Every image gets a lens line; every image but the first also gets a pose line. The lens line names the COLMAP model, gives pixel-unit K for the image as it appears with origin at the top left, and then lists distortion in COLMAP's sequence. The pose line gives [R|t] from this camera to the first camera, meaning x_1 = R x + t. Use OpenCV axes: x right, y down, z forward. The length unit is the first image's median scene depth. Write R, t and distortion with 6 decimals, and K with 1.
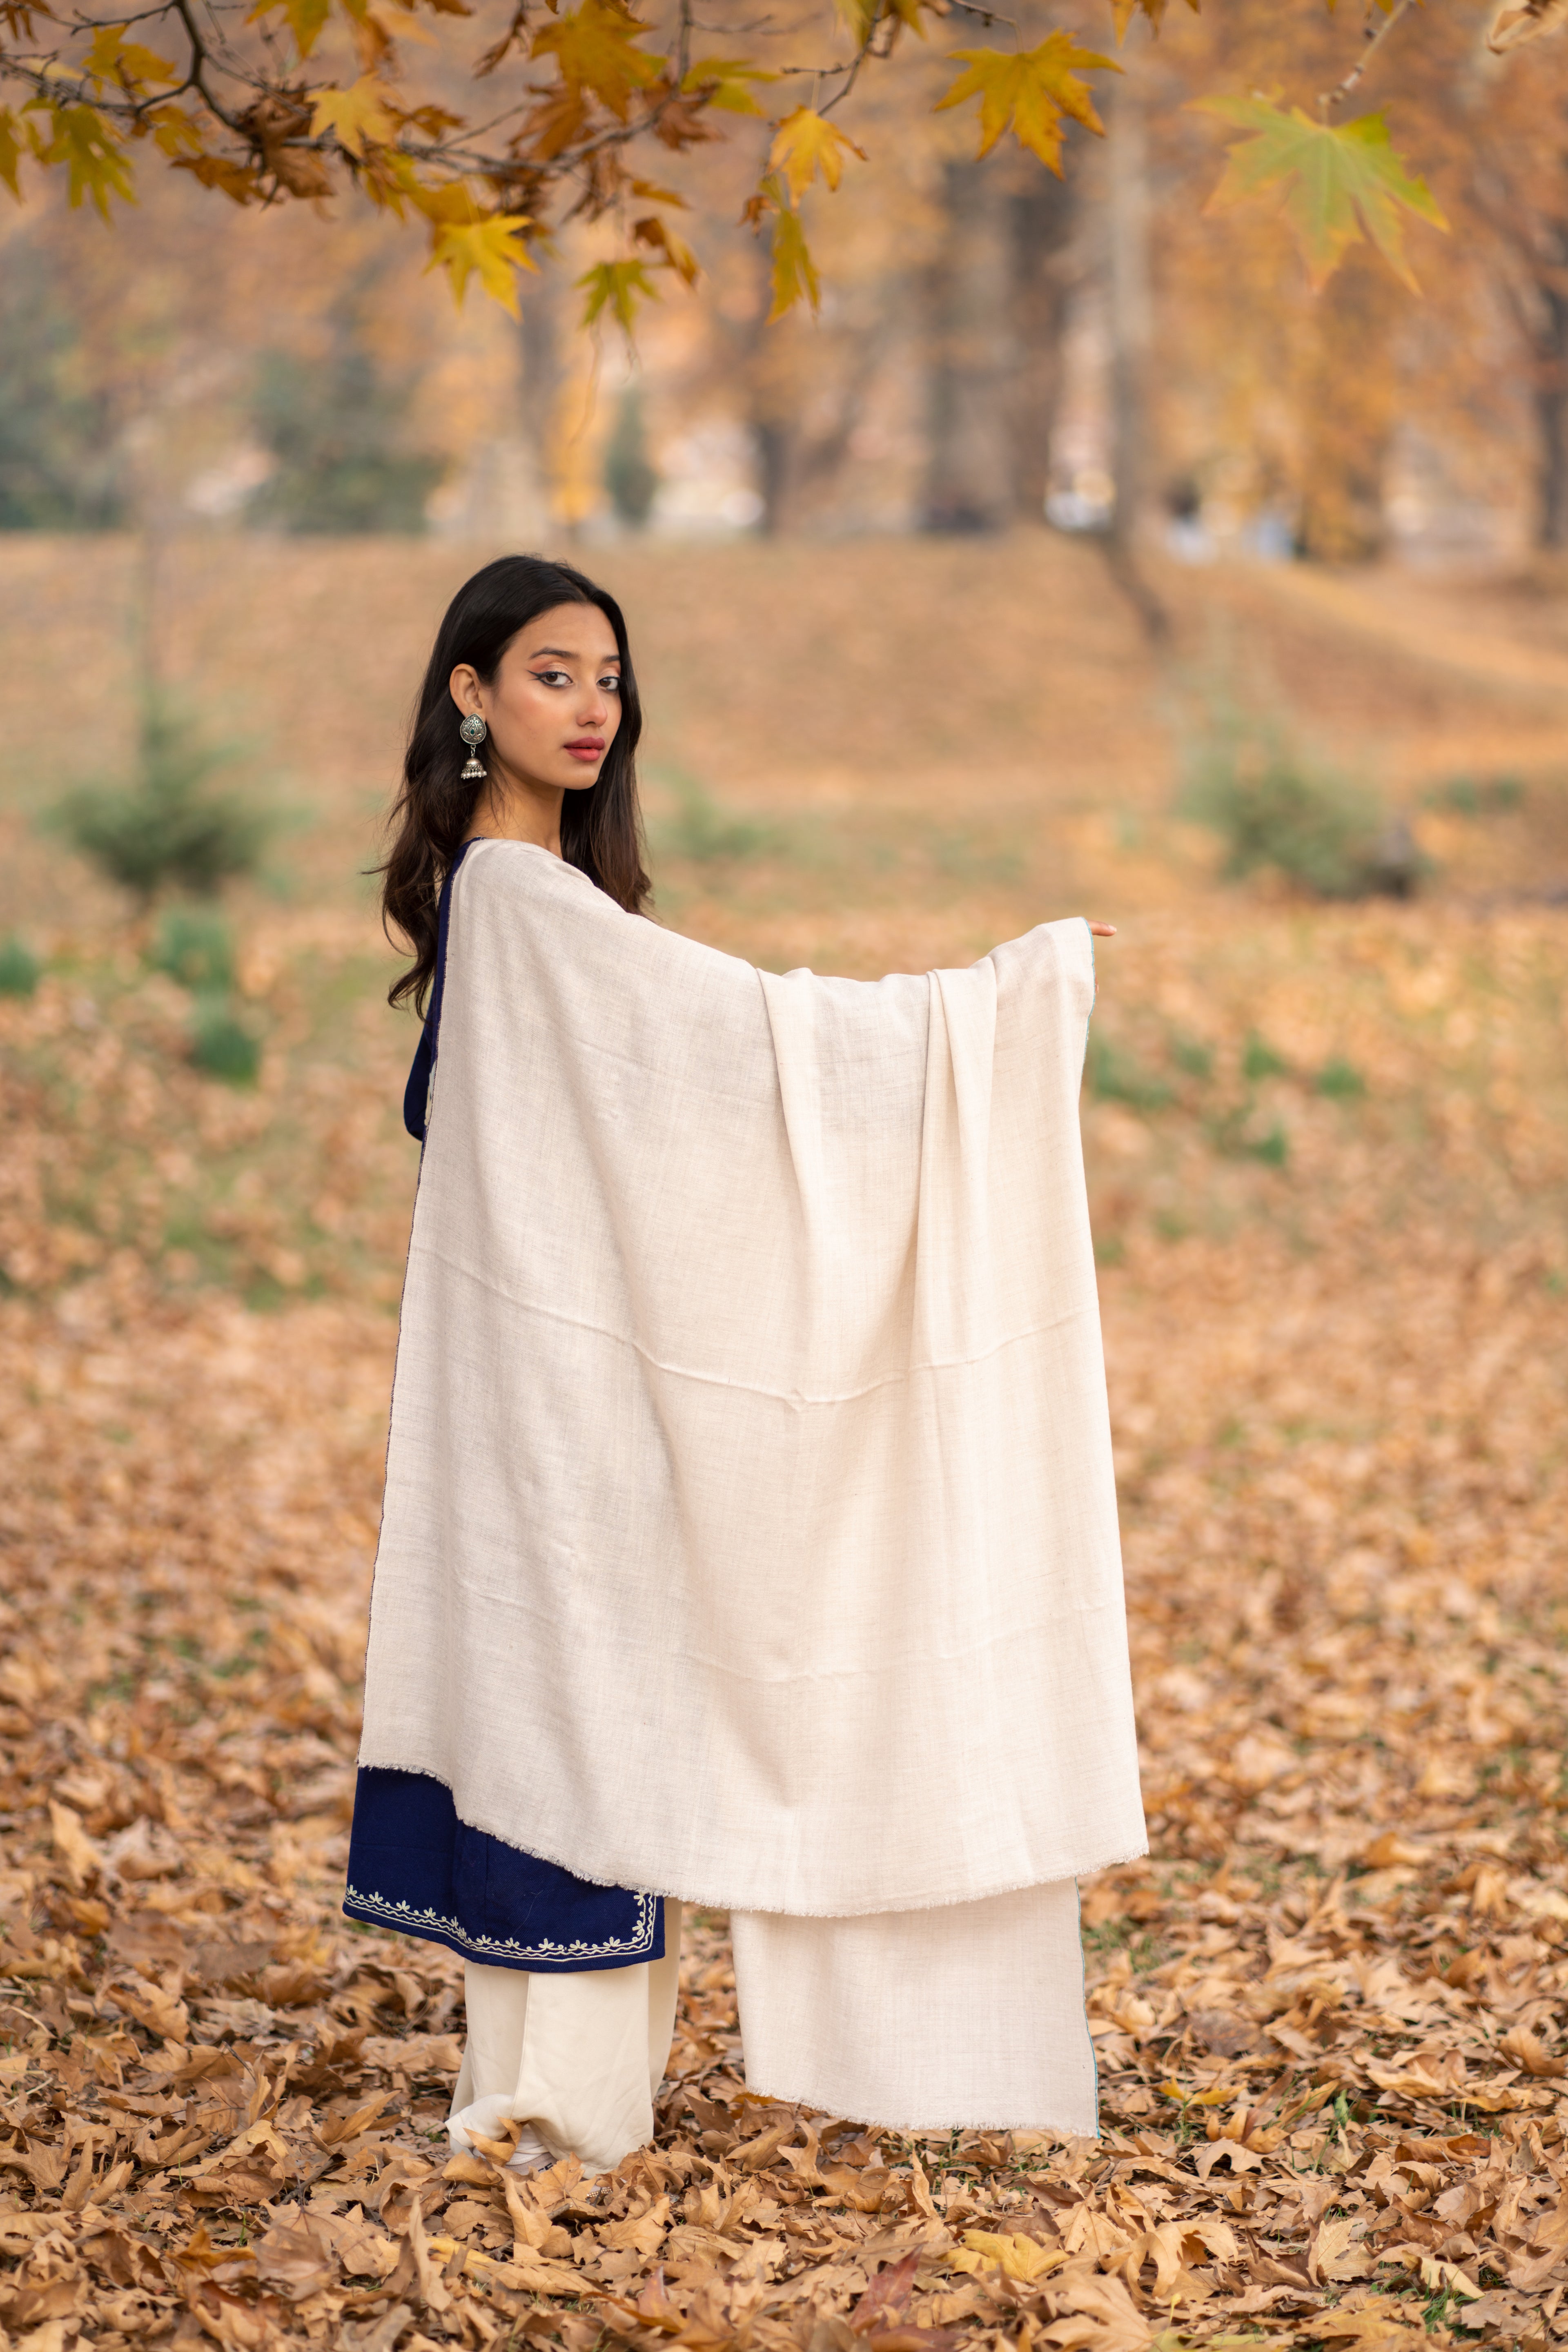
lens RADIAL K [[5569.5, 0, 784.0], [0, 5569.5, 1176.0], [0, 0, 1]] dist [0.131612, -2.774548]
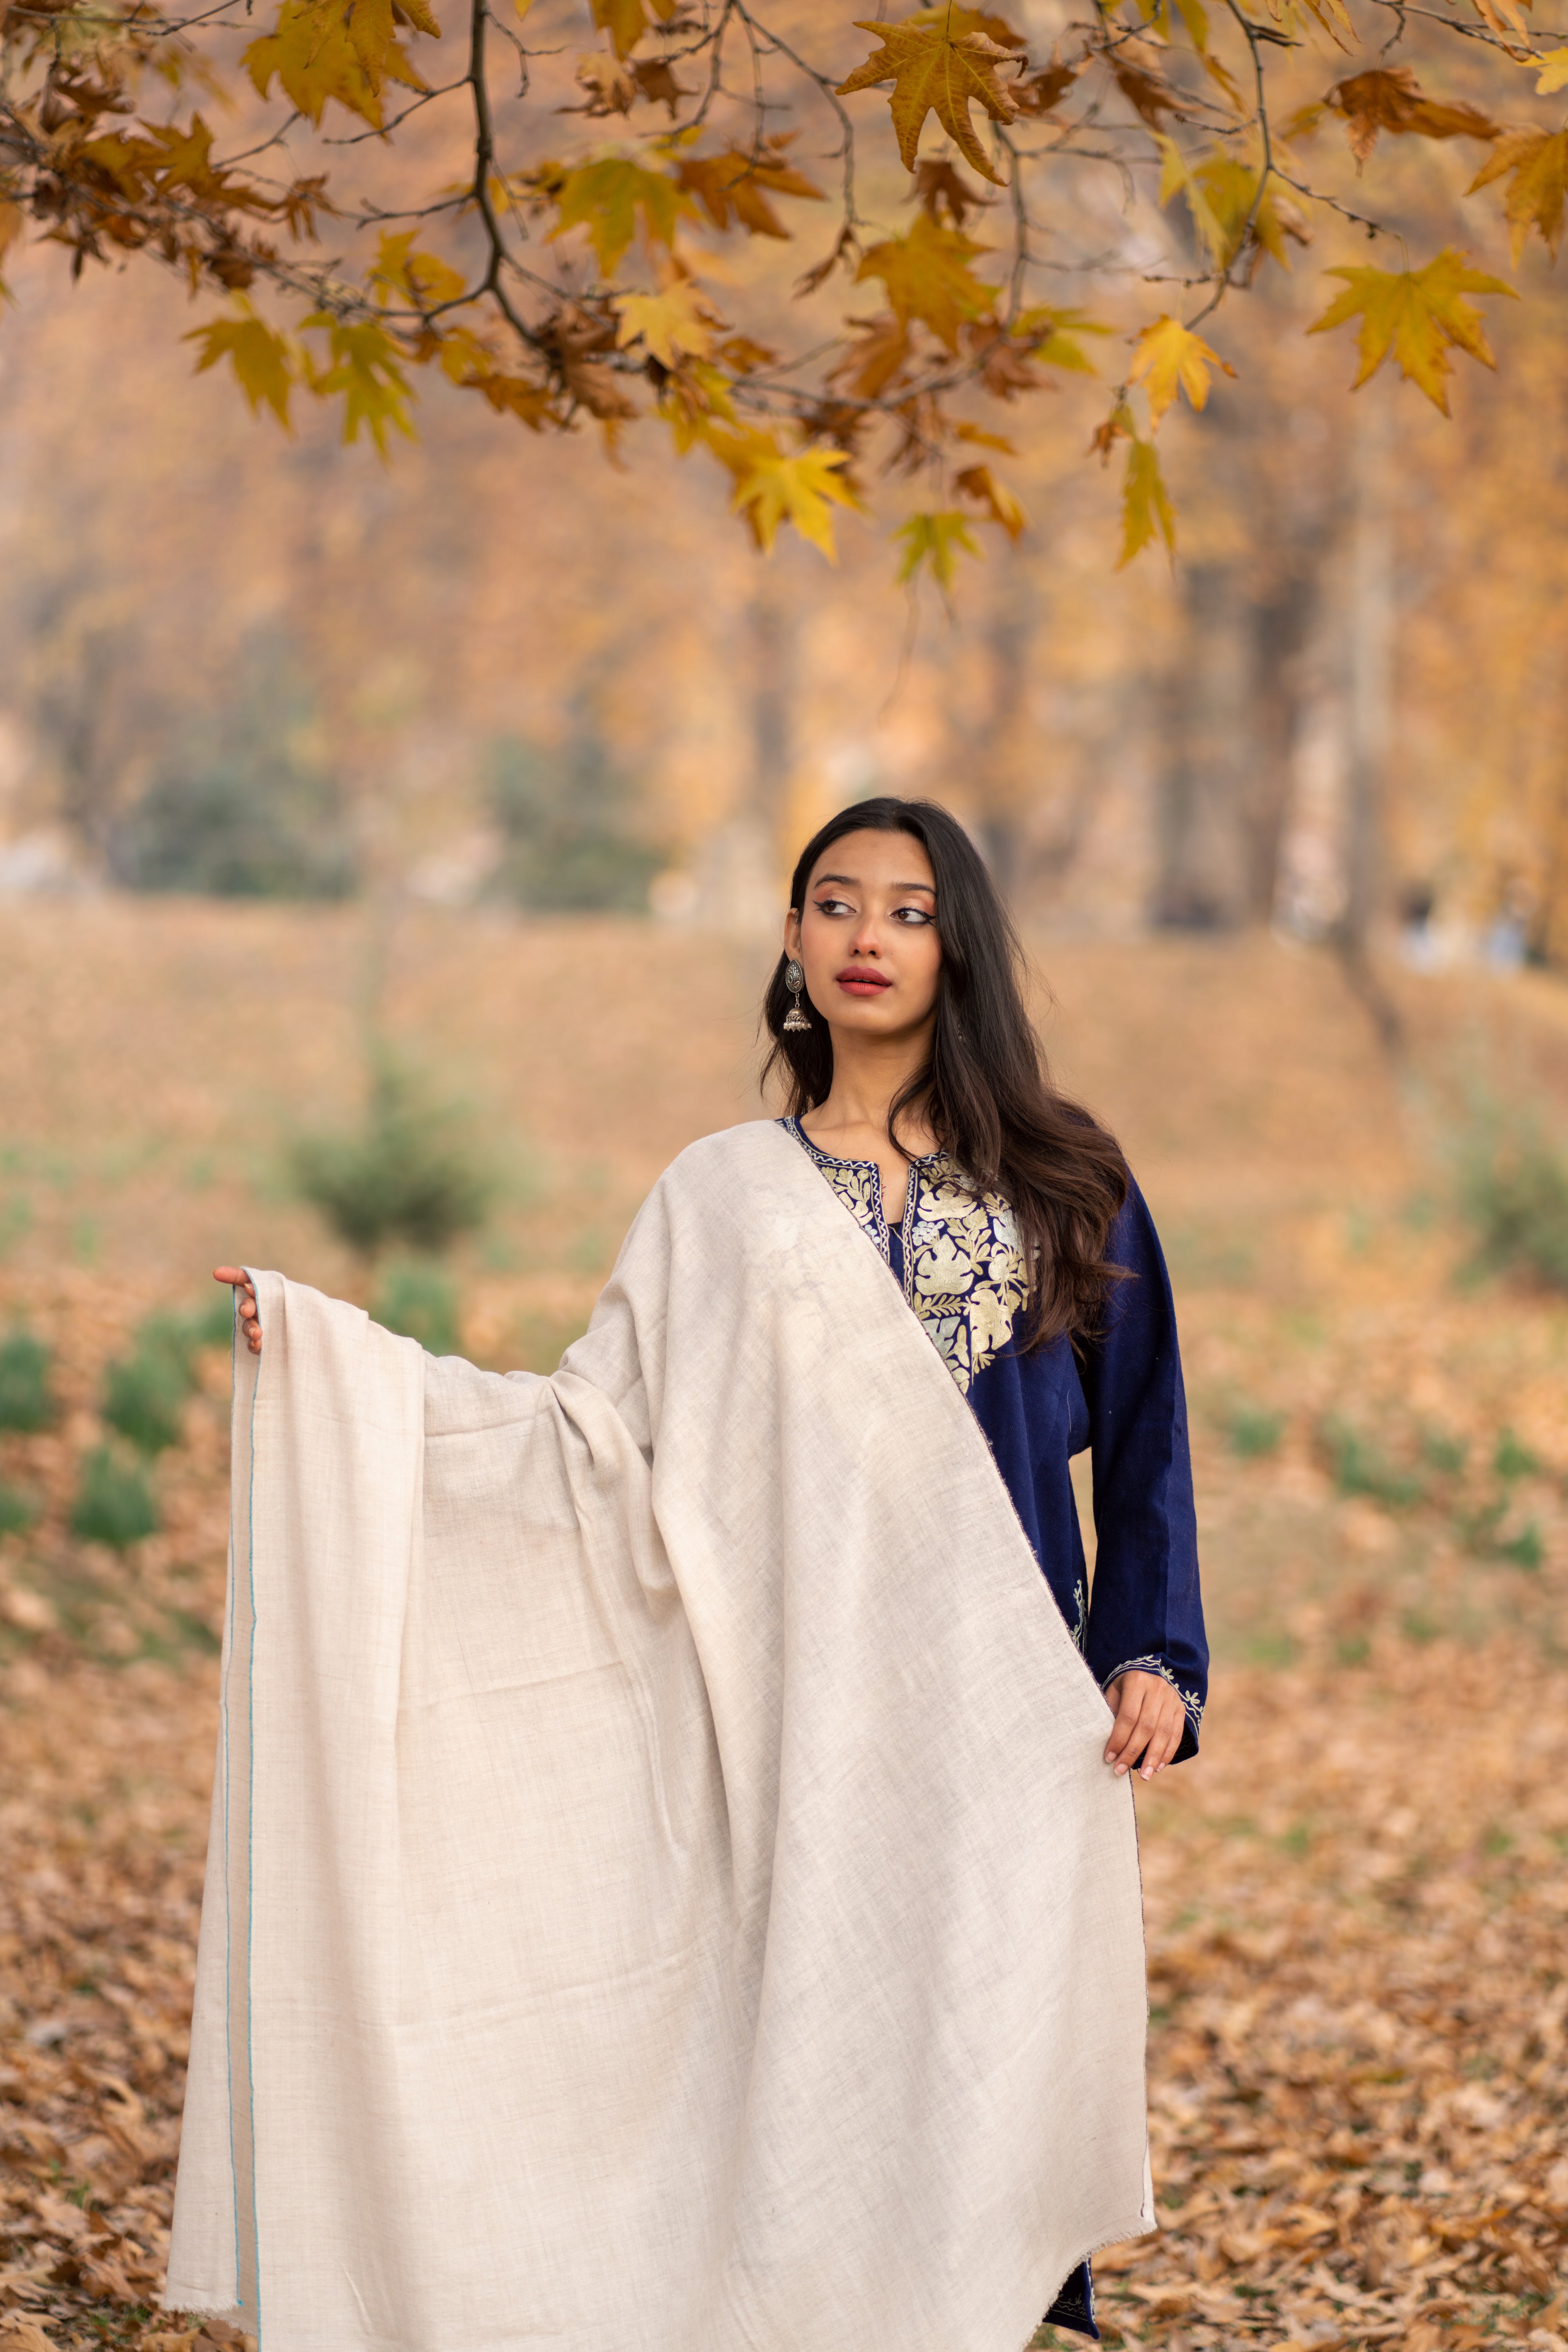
lens RADIAL K [[5569.5, 0, 784.0], [0, 5569.5, 1176.0], [0, 0, 1]] dist [0.131612, -2.774548]
pose [[0.998774, 0.032035, -0.037752, -0.014975], [-0.034678, 0.996831, -0.071588, 0.010244], [0.035339, 0.072809, 0.996720, 0.080353]]
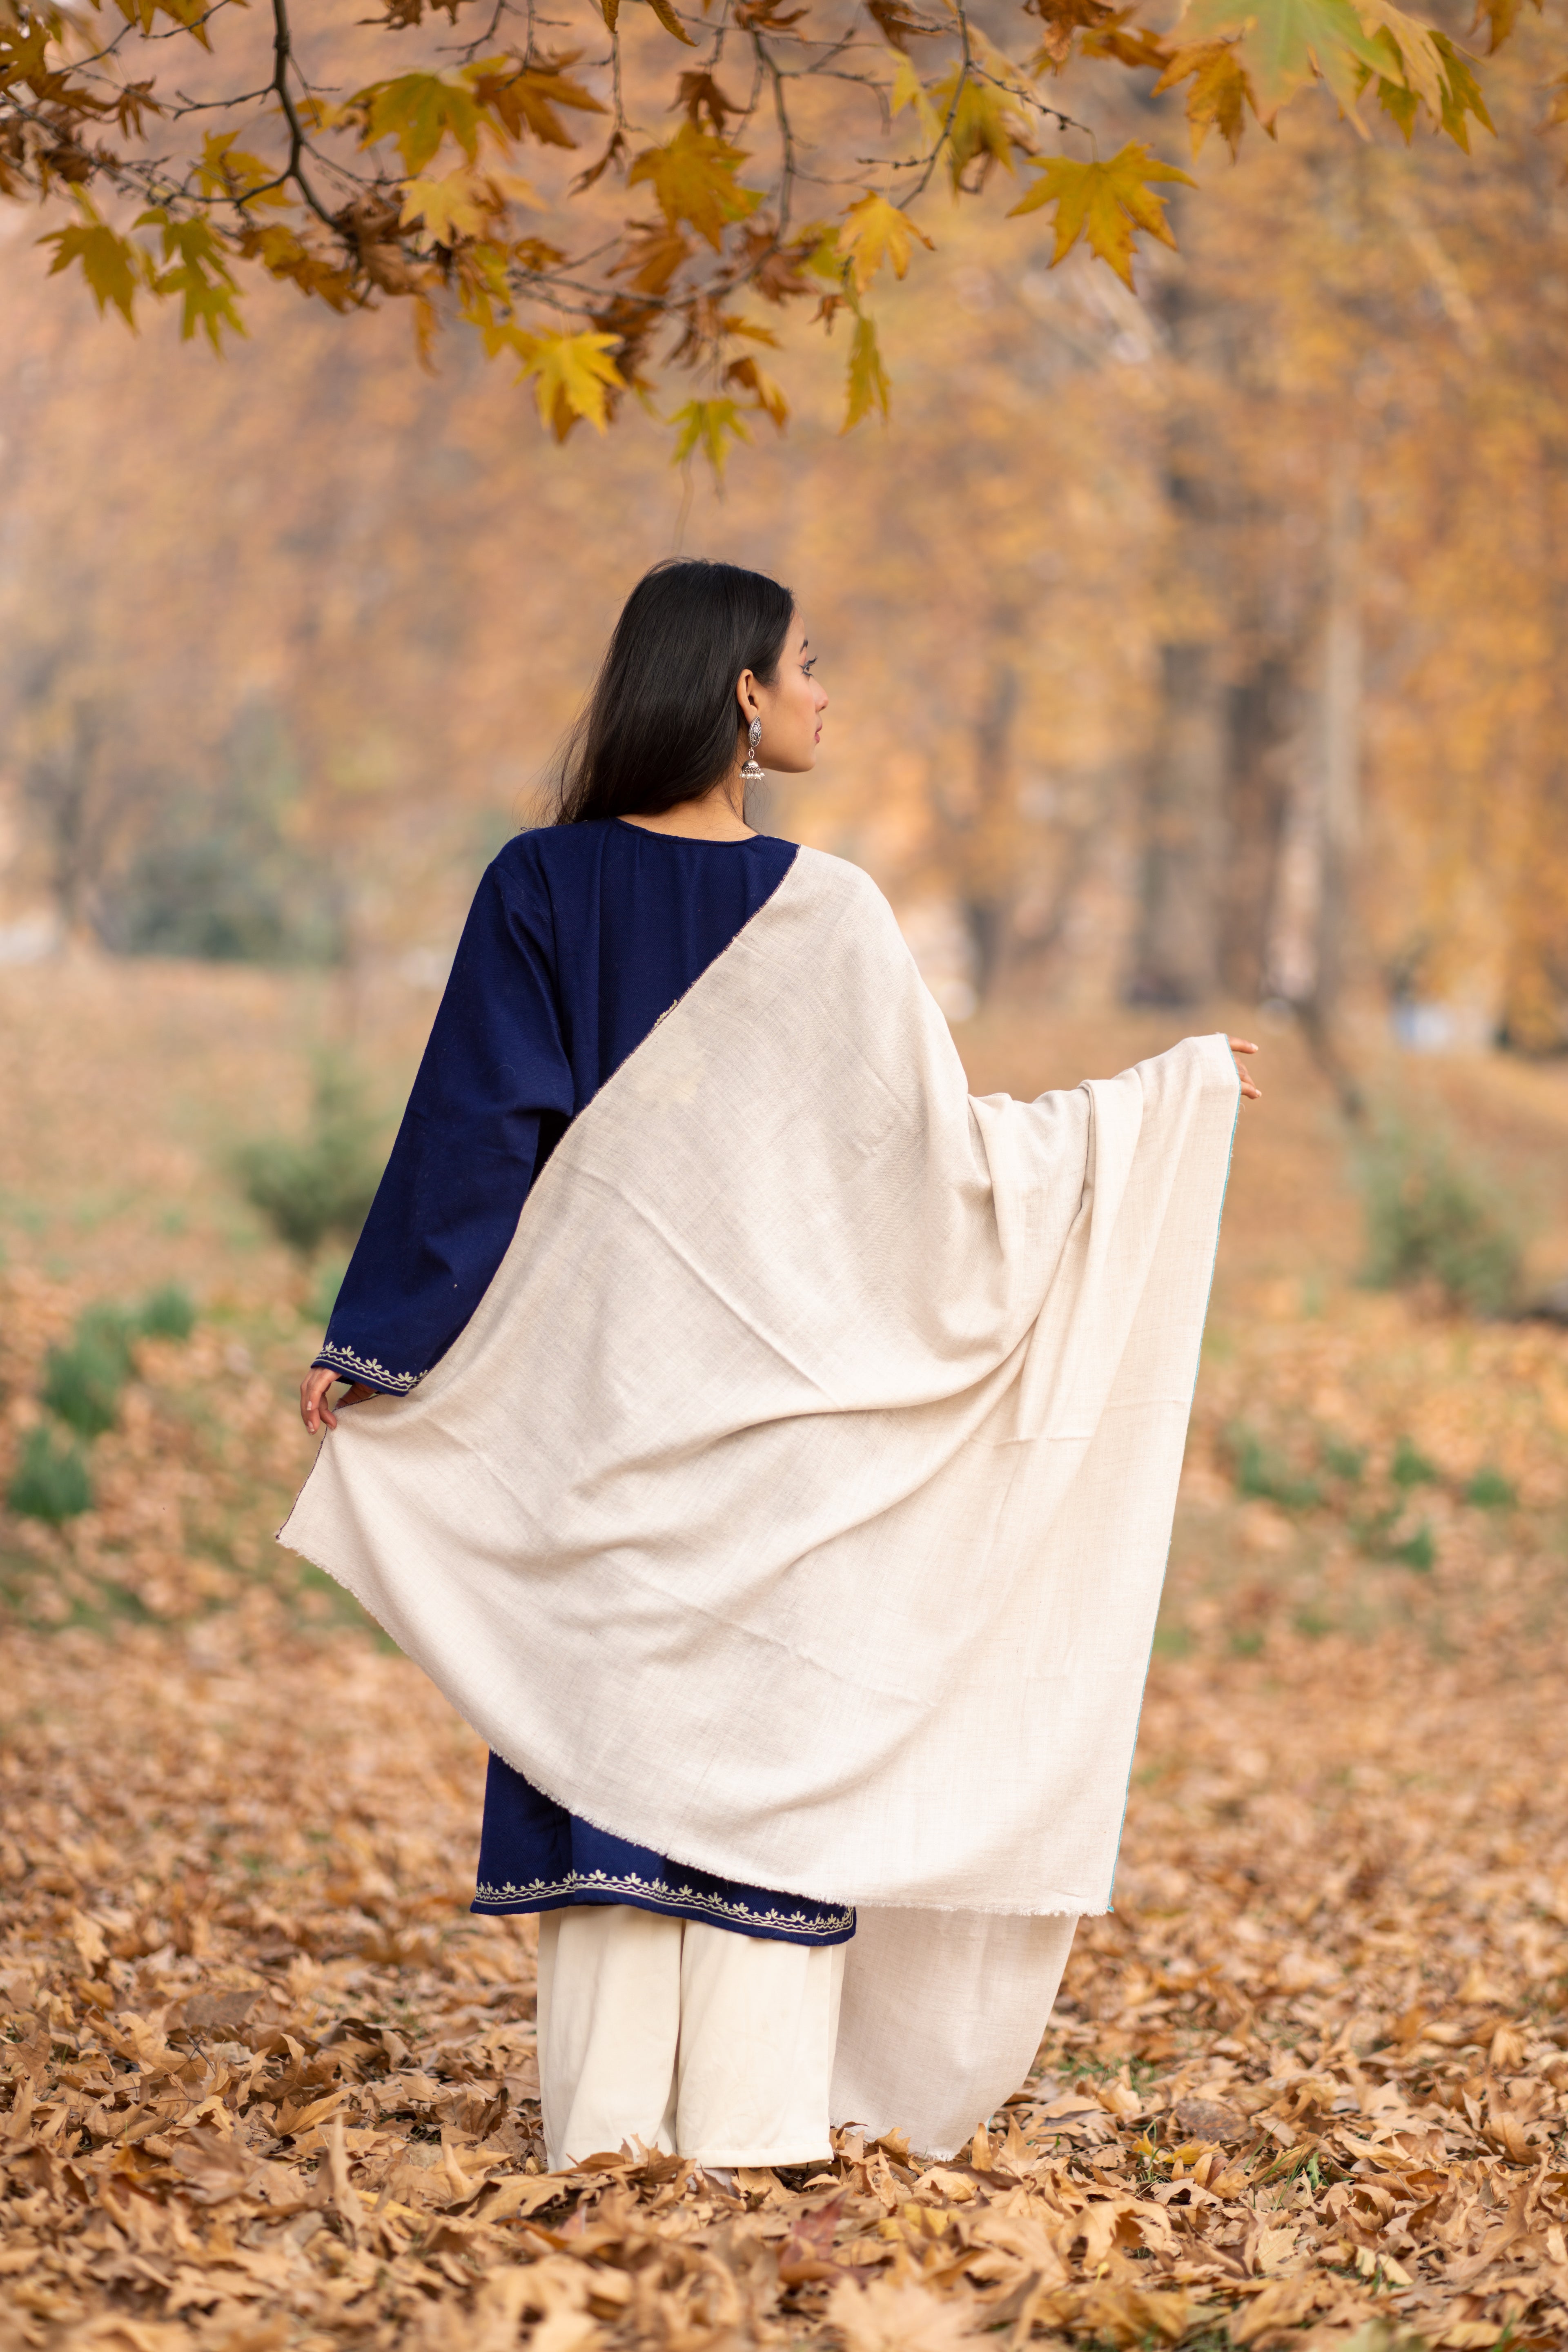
lens RADIAL K [[5569.5, 0, 784.0], [0, 5569.5, 1176.0], [0, 0, 1]] dist [0.131612, -2.774548]
pose [[0.998231, 0.044979, -0.038878, 0.026031], [-0.048352, 0.994705, -0.090687, 0.060604], [0.034594, 0.092406, 0.995120, -0.000734]]
